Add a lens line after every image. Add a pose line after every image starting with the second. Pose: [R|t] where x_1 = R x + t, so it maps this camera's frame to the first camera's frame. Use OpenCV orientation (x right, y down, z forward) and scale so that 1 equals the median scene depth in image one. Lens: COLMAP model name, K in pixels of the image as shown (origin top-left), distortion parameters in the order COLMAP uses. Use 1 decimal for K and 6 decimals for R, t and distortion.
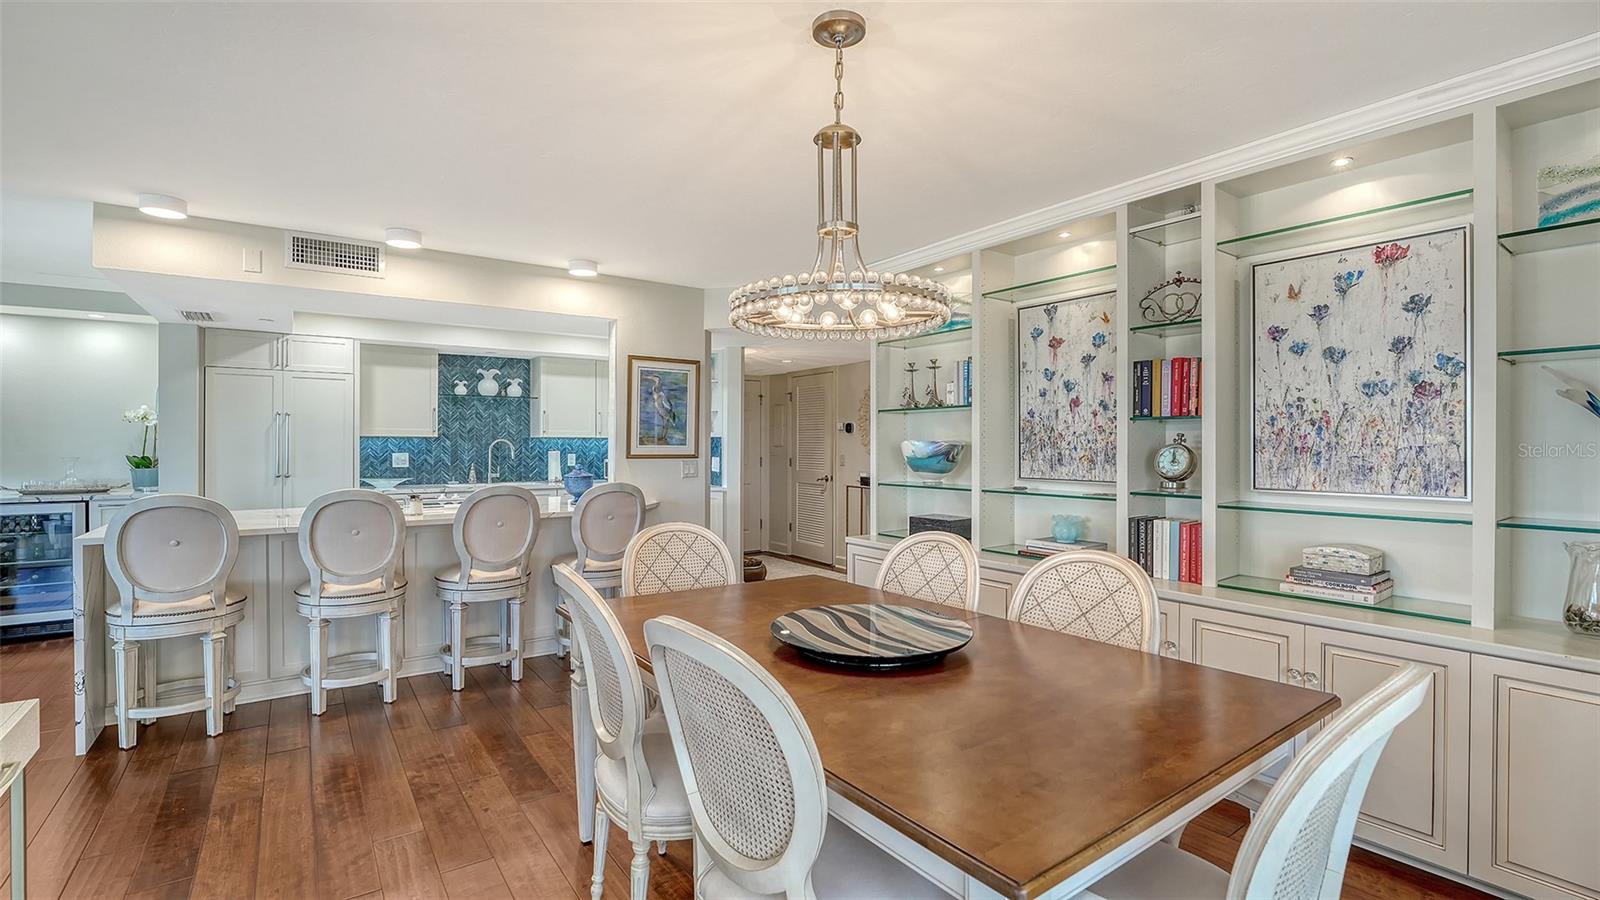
lens RADIAL K [[688.7, 0, 764.2], [0, 688.7, 441.2], [0, 0, 1]] dist [-0.010216, 0.000569]
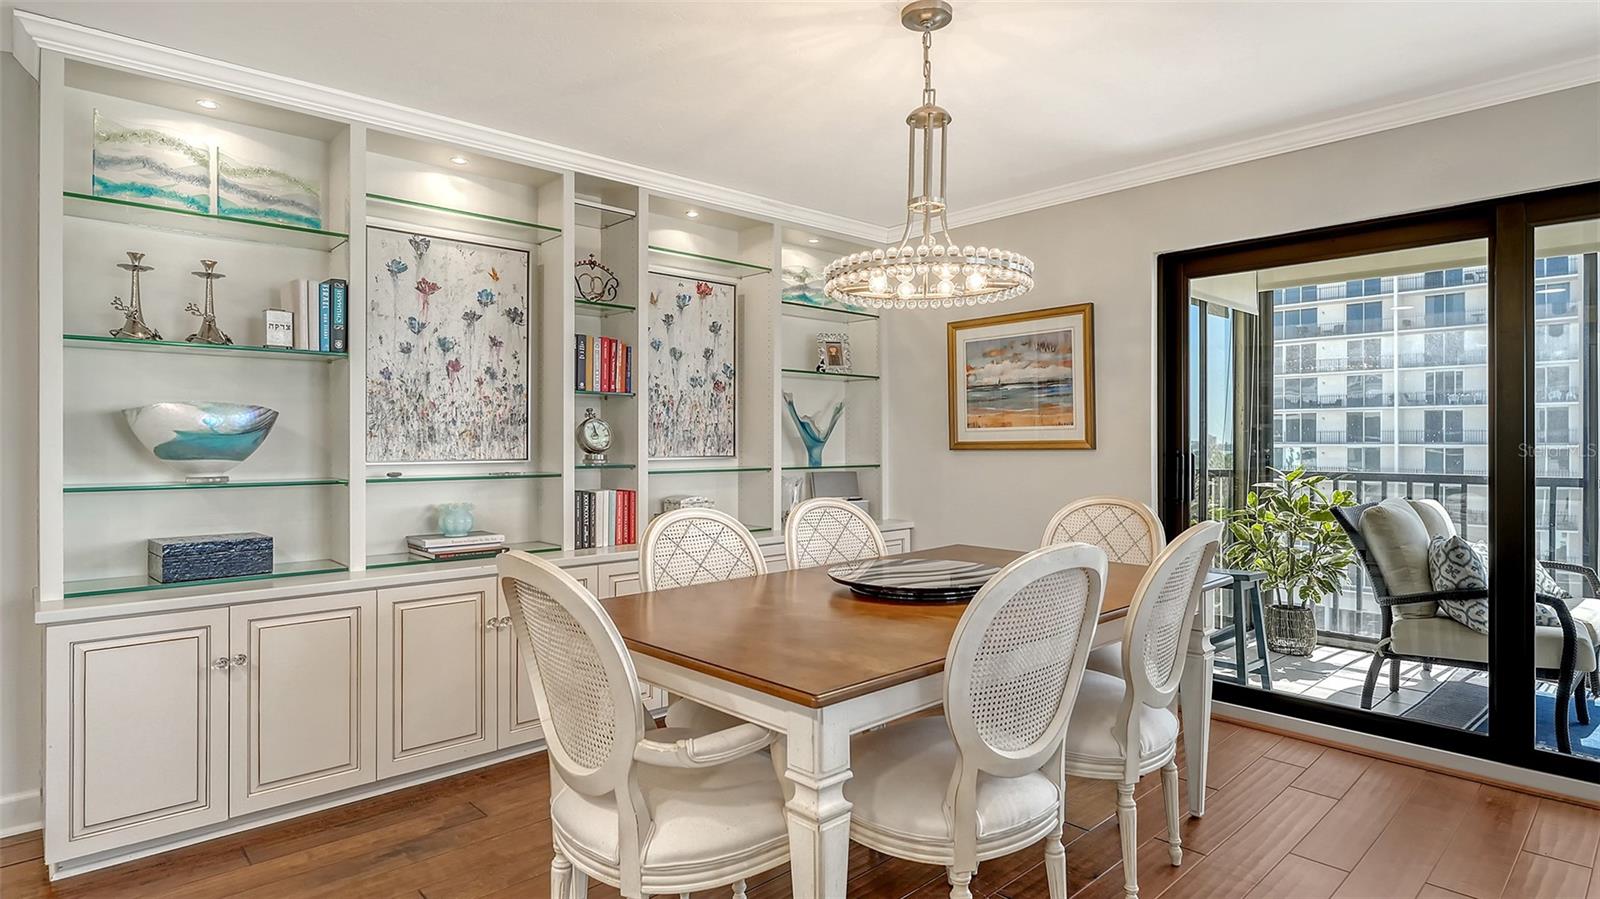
lens RADIAL K [[833.8, 0, 831.3], [0, 833.8, 444.9], [0, 0, 1]] dist [-0.010182, -0.000678]
pose [[-0.160214, -0.002776, 0.987078, -0.598410], [-0.005147, 0.999985, 0.001977, 0.033574], [-0.987069, -0.004764, -0.160226, 0.705380]]
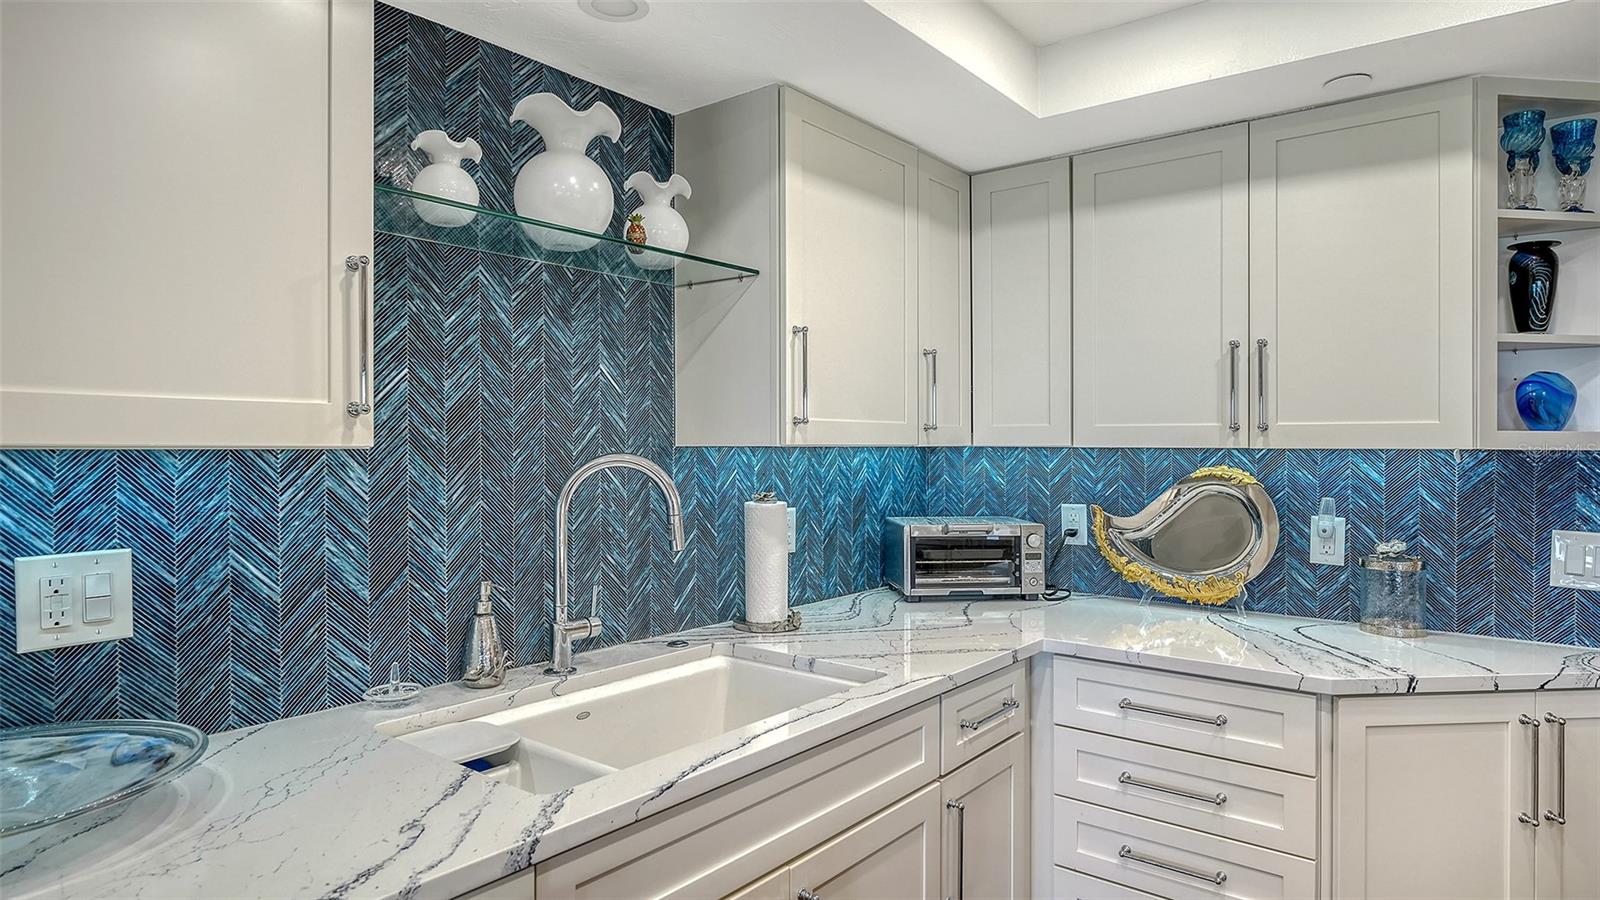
lens RADIAL K [[918.7, 0, 795.1], [0, 918.7, 455.4], [0, 0, 1]] dist [-0.002403, -0.003202]
pose [[0.954924, 0.000110, 0.296852, -0.803576], [-0.004551, 0.999888, 0.014268, -0.014045], [-0.296817, -0.014975, 0.954817, 1.395757]]
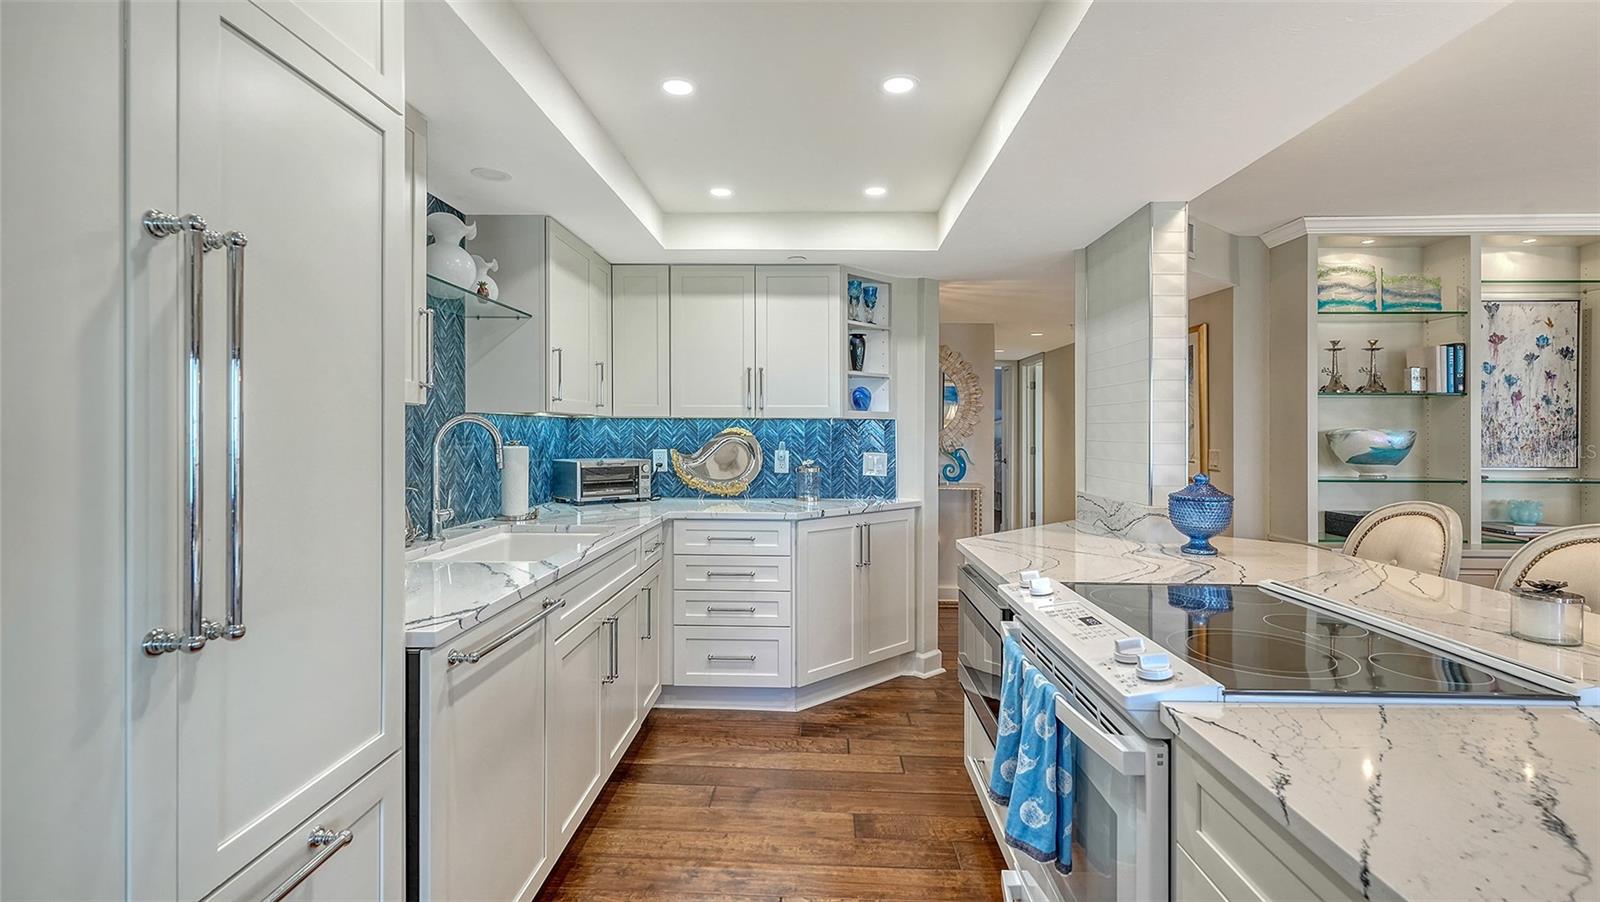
lens RADIAL K [[728.2, 0, 793.2], [0, 728.2, 429.3], [0, 0, 1]] dist [-0.003087, 0.002138]
pose [[0.598567, 0.004942, 0.801058, -1.148945], [-0.008072, 0.999967, -0.000138, 0.005889], [-0.801032, -0.006384, 0.598587, 1.215992]]
